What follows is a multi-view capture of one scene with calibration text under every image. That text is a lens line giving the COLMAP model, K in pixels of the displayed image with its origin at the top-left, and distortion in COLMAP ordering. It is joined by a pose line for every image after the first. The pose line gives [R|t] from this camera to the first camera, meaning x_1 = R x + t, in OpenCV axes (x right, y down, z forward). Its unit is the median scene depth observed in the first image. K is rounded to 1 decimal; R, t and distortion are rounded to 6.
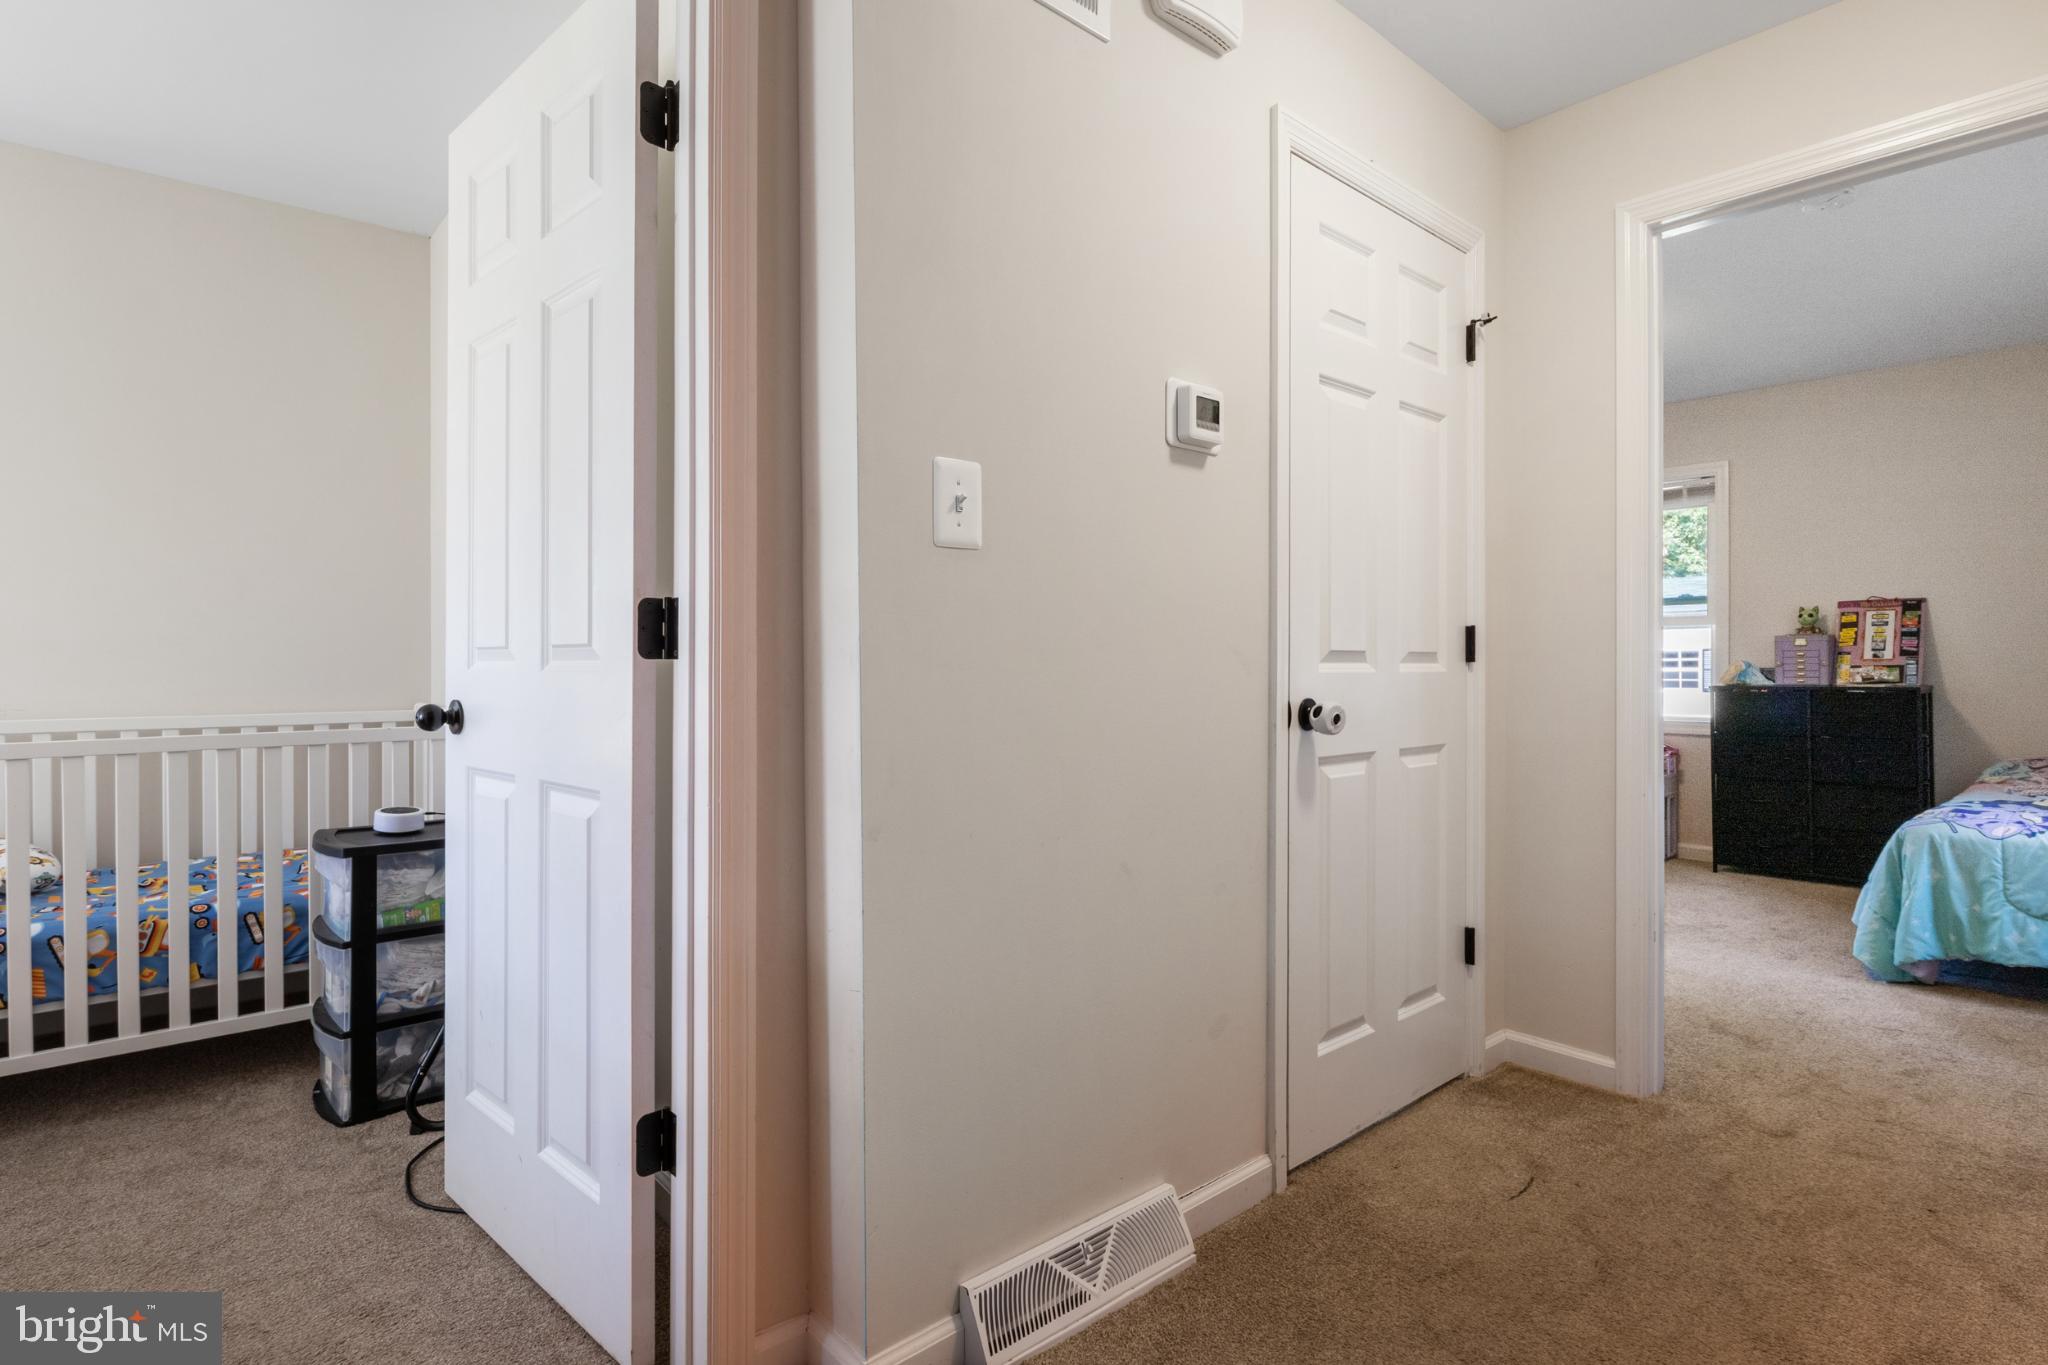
lens RADIAL K [[1032.8, 0, 1009.9], [0, 1032.8, 657.5], [0, 0, 1]] dist [-0.004593, -0.003486]
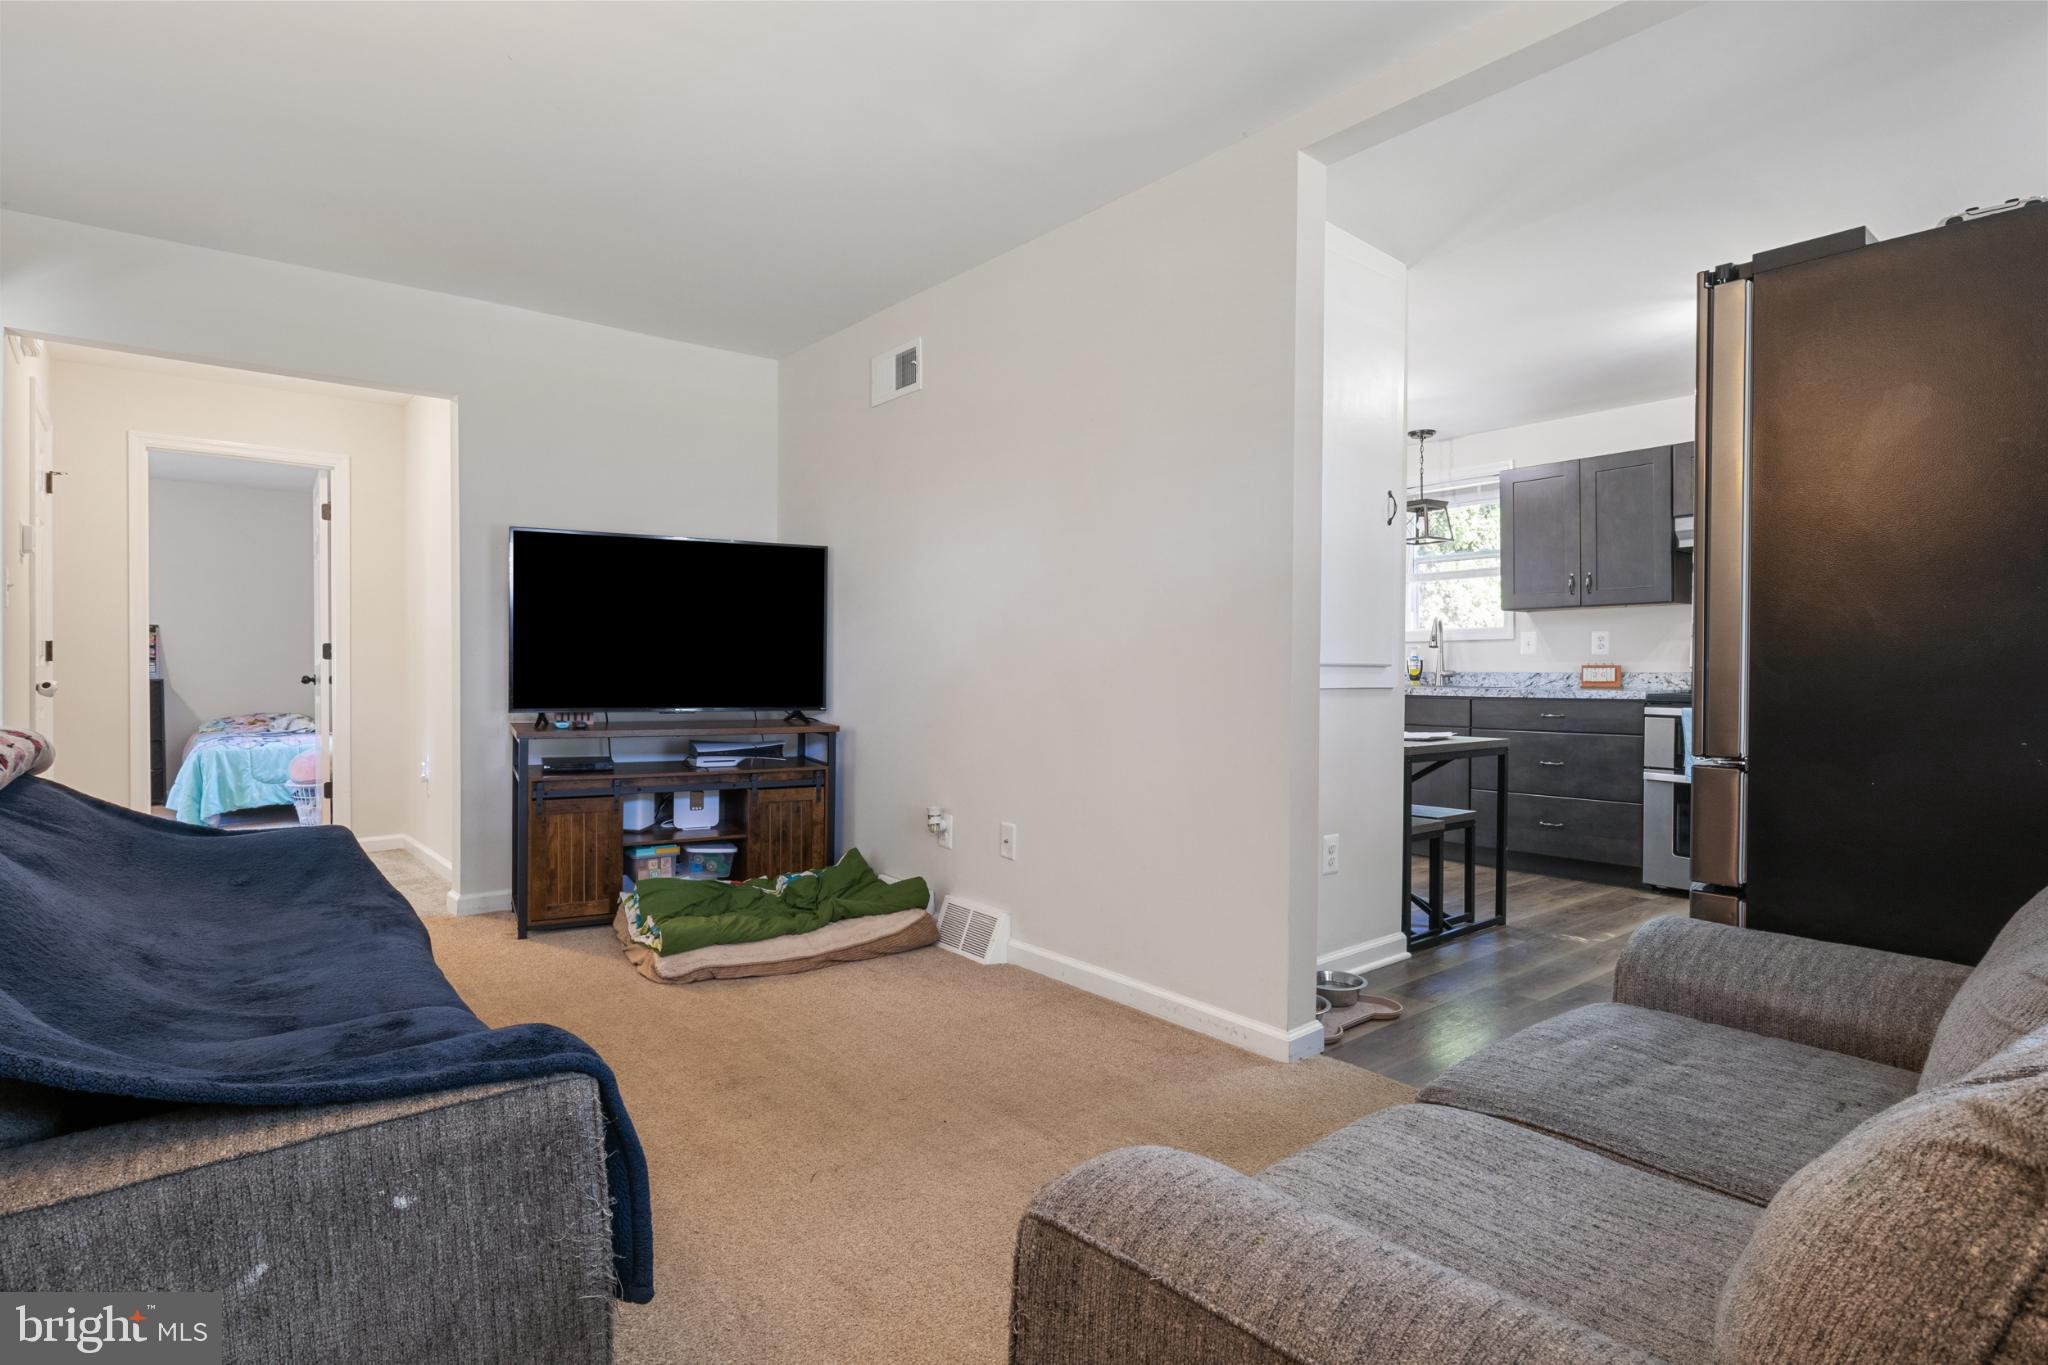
lens RADIAL K [[1032.8, 0, 1010.7], [0, 1032.8, 679.3], [0, 0, 1]] dist [-0.004593, -0.003486]
pose [[0.032068, -0.011765, 0.999416, -0.652890], [-0.008407, 0.999892, 0.012040, -0.000271], [-0.999450, -0.008788, 0.031966, -0.370045]]
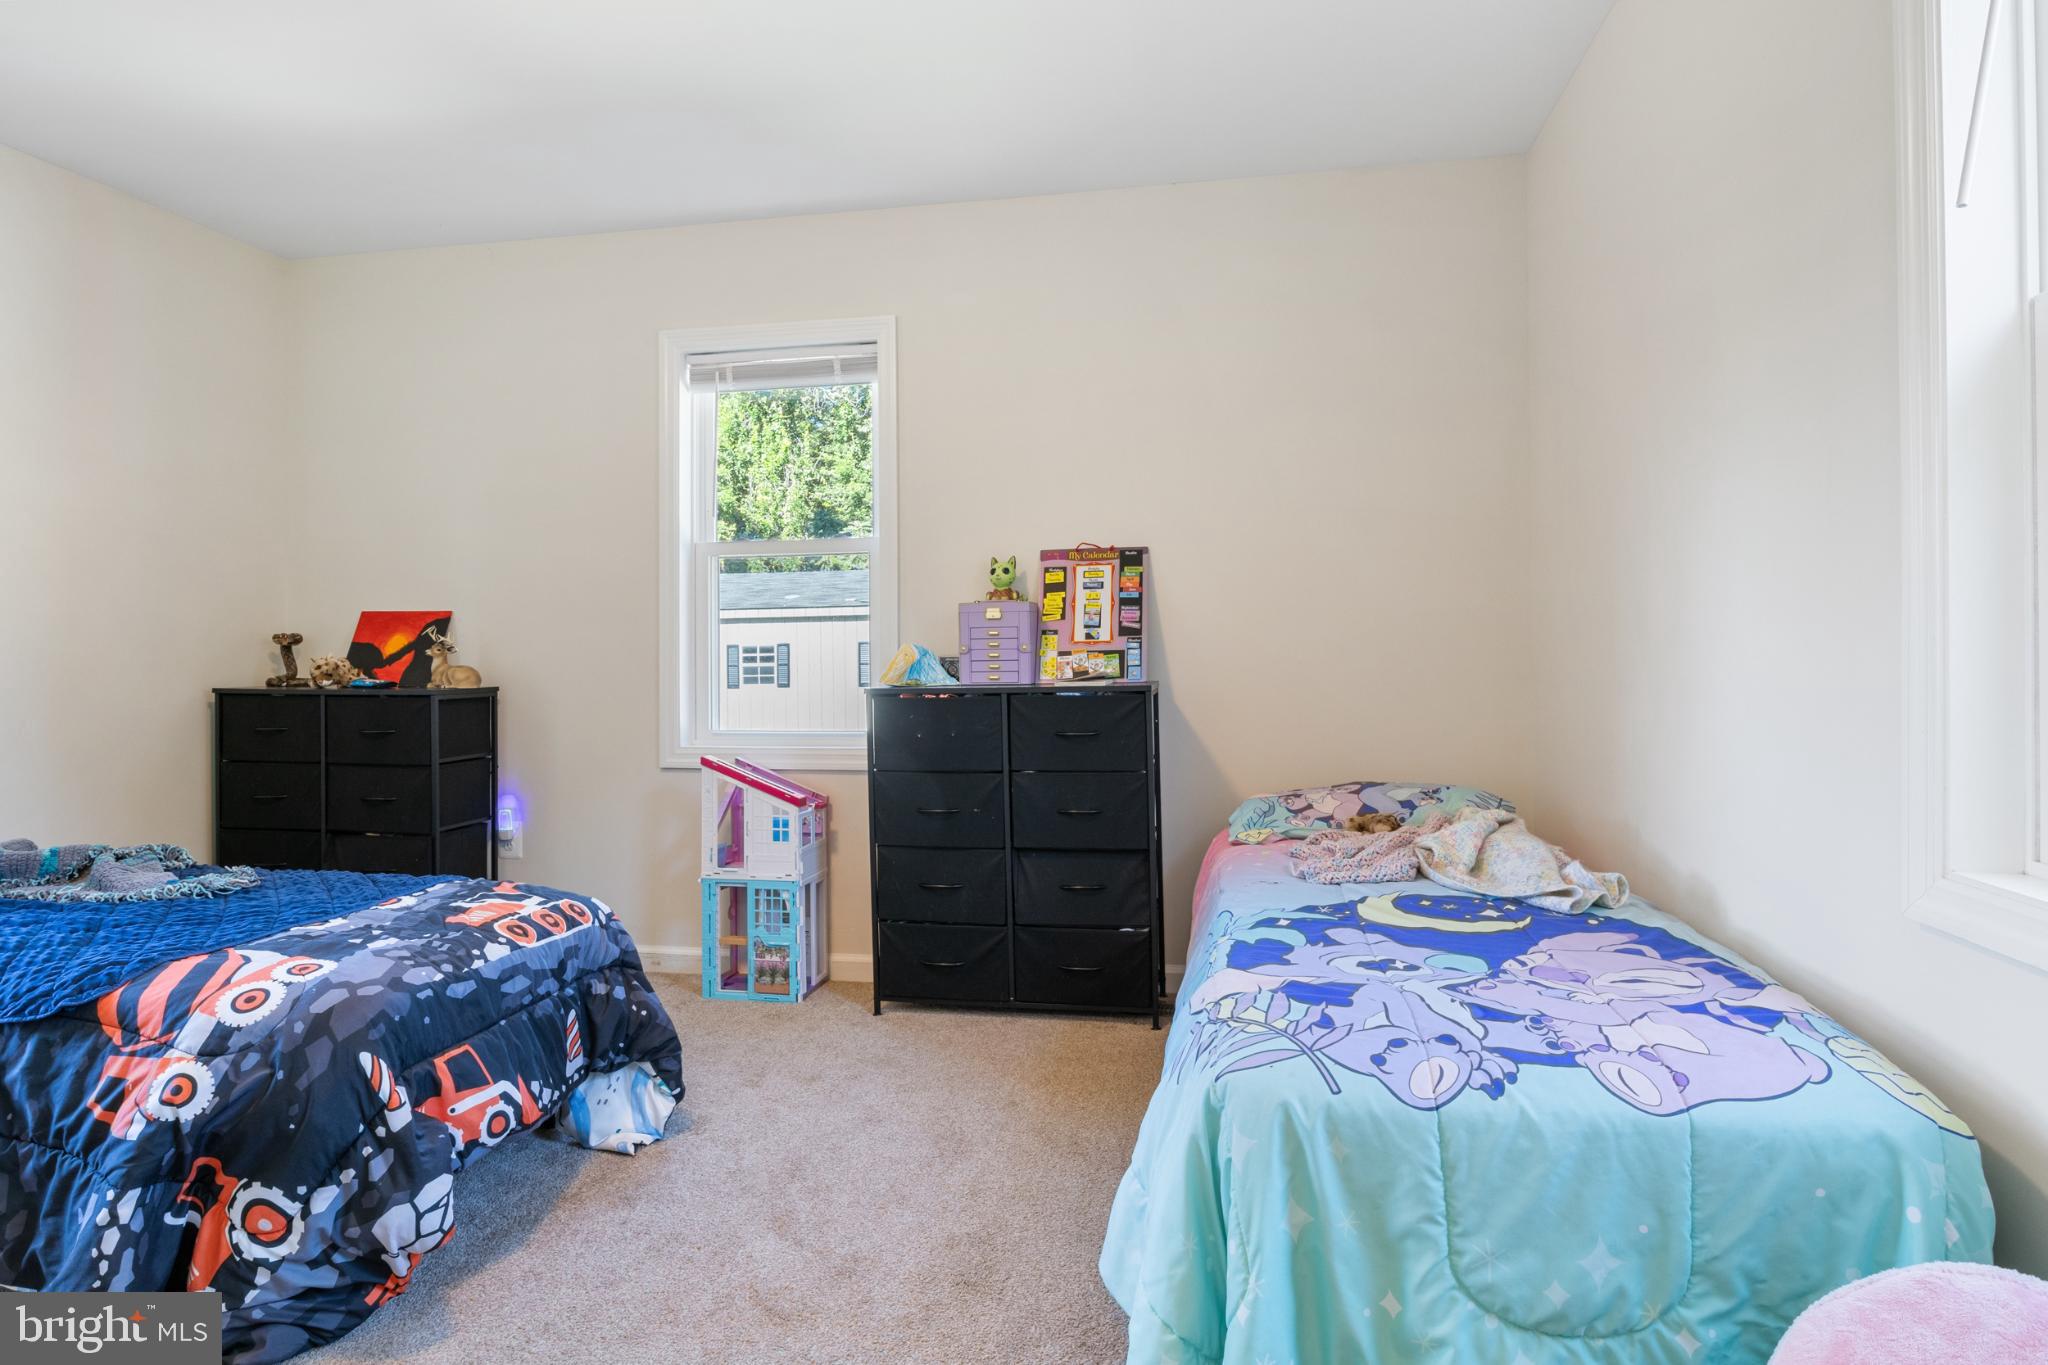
lens RADIAL K [[1156.8, 0, 1027.0], [0, 1156.8, 663.4], [0, 0, 1]] dist [-0.005713, -0.000266]
pose [[0.775085, -0.011154, 0.631758, 0.368862], [0.006727, 0.999933, 0.009402, 0.008292], [-0.631821, -0.003037, 0.775109, 0.479565]]
